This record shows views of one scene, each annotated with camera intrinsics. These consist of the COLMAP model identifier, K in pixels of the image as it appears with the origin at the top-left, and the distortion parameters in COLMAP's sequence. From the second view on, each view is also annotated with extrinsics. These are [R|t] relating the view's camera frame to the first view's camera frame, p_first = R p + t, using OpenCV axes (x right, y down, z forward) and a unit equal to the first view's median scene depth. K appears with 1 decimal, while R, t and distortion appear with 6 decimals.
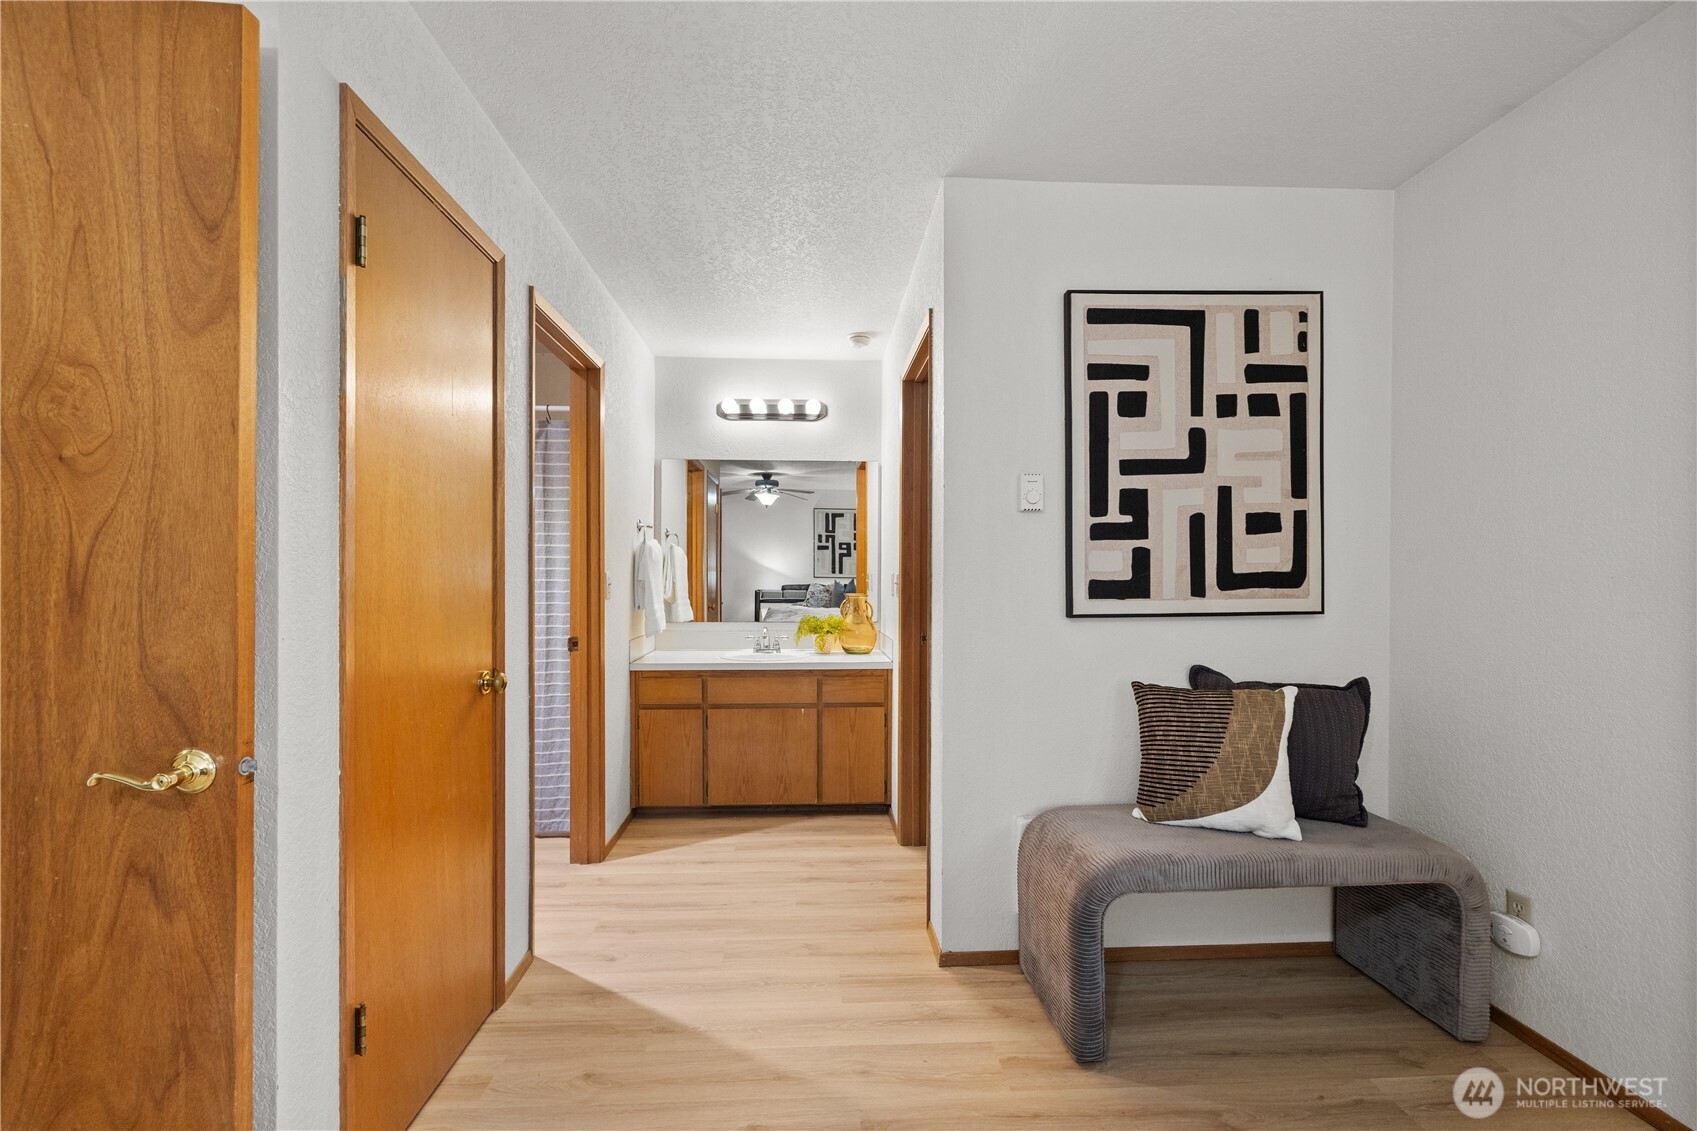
lens RADIAL K [[718.5, 0, 836.0], [0, 718.5, 583.5], [0, 0, 1]] dist [-0.002083, 0.000307]
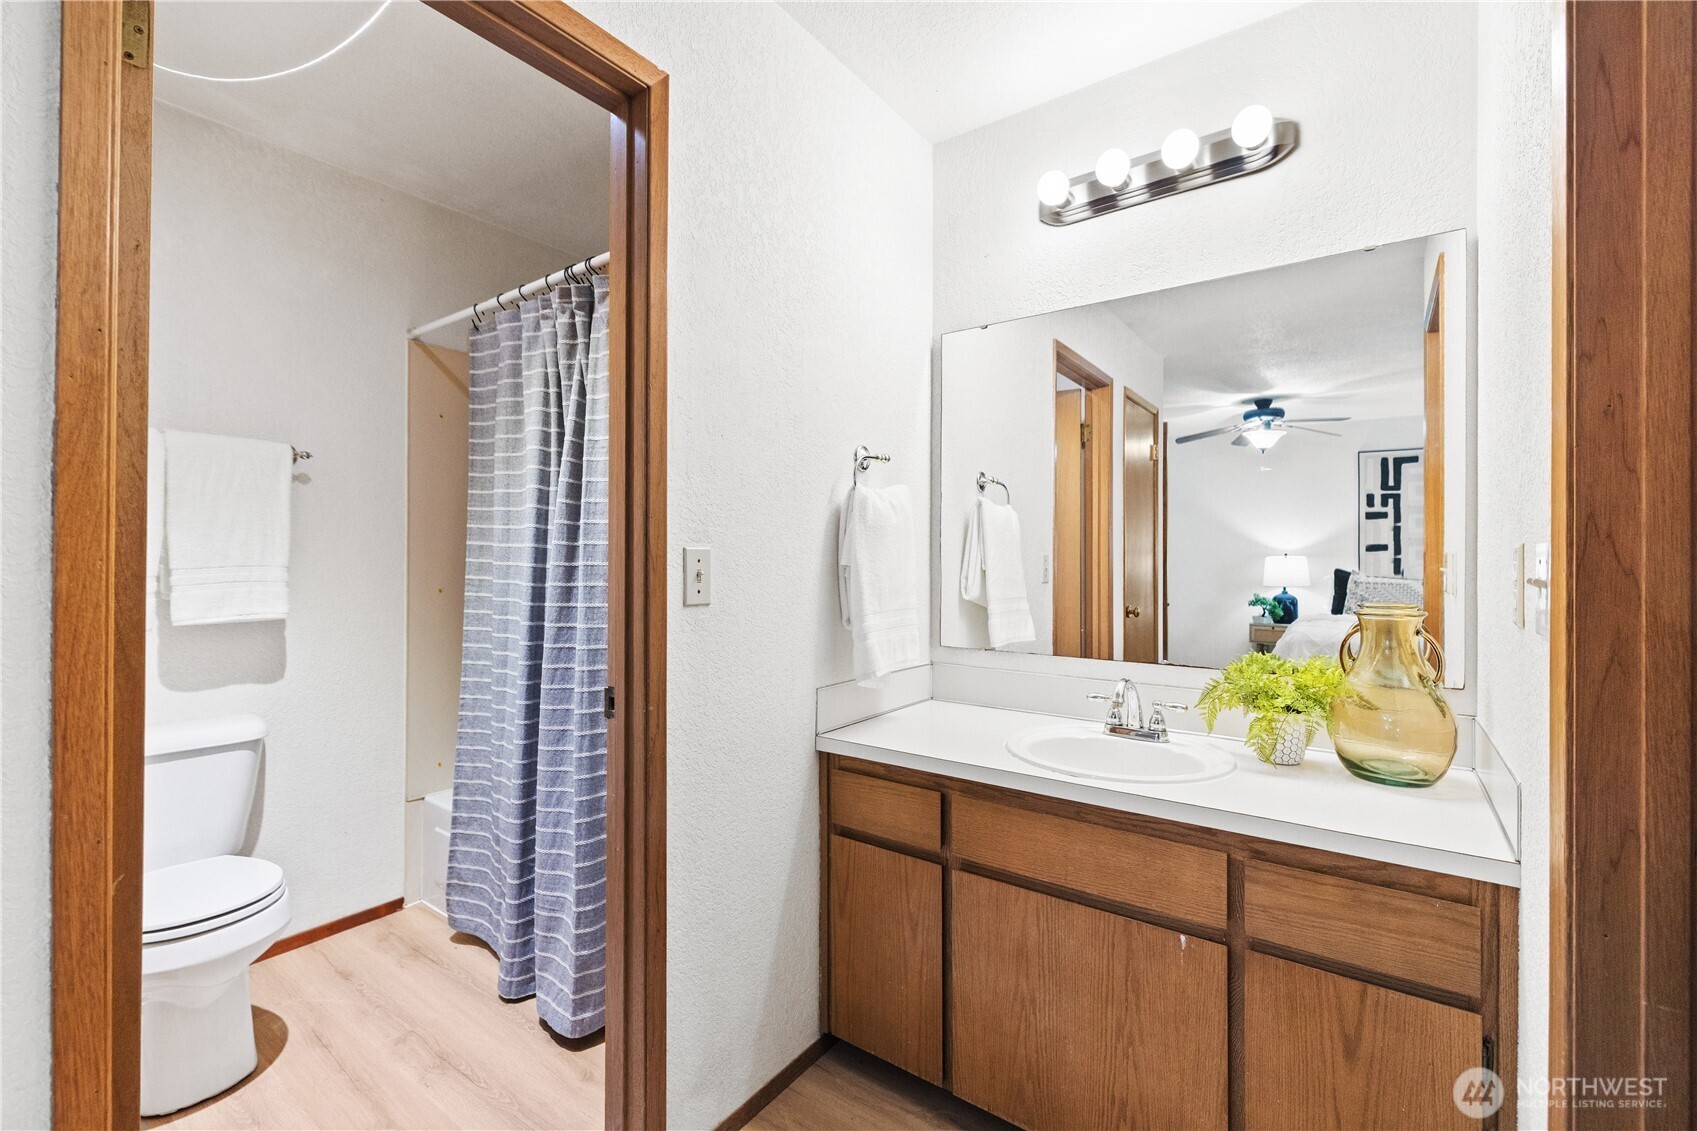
lens RADIAL K [[755.0, 0, 876.8], [0, 755.0, 563.6], [0, 0, 1]] dist [-0.001662, 0.000424]
pose [[0.806120, -0.000225, -0.591752, 0.080118], [-0.006103, 0.999944, -0.008694, -0.002679], [0.591720, 0.010620, 0.806074, 0.971537]]
